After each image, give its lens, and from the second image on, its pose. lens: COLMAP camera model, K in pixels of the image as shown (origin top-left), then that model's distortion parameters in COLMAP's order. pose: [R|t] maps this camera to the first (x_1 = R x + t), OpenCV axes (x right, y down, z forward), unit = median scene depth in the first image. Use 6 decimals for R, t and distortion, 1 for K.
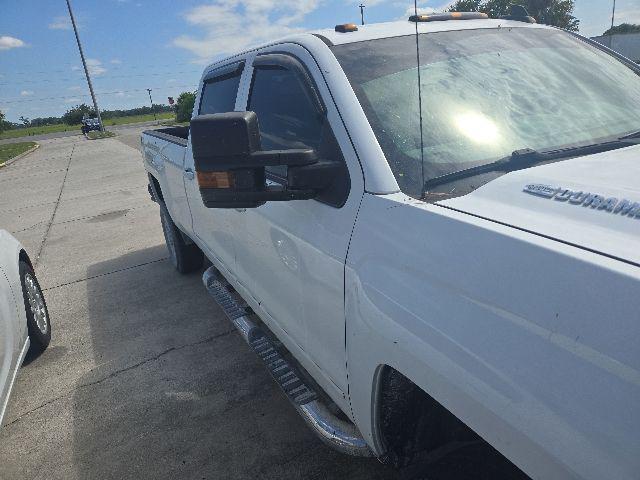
lens RADIAL K [[436.9, 0, 320.0], [0, 436.9, 240.0], [0, 0, 1]] dist [0.057632, -0.046818]
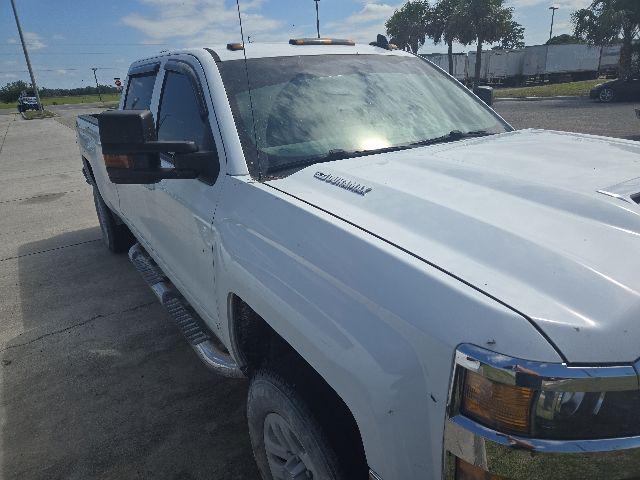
lens RADIAL K [[436.9, 0, 320.0], [0, 436.9, 240.0], [0, 0, 1]] dist [0.057632, -0.046818]
pose [[0.994211, 0.019902, 0.105588, 0.080563], [-0.021678, 0.999642, 0.015699, 0.022792], [-0.105237, -0.017898, 0.994286, -0.134566]]
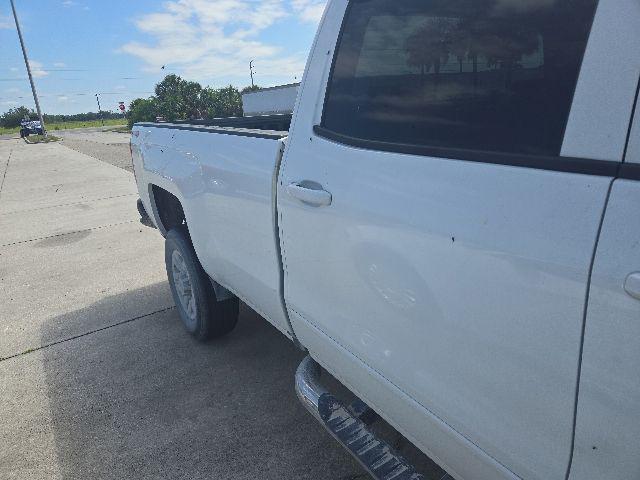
lens RADIAL K [[431.5, 0, 324.9], [0, 431.5, 243.6], [0, 0, 1]] dist [0.060204, -0.044833]
pose [[0.993067, 0.009432, 0.117171, -0.255229], [-0.006990, 0.999750, -0.021234, -0.067309], [-0.117342, 0.020267, 0.992885, 0.411497]]
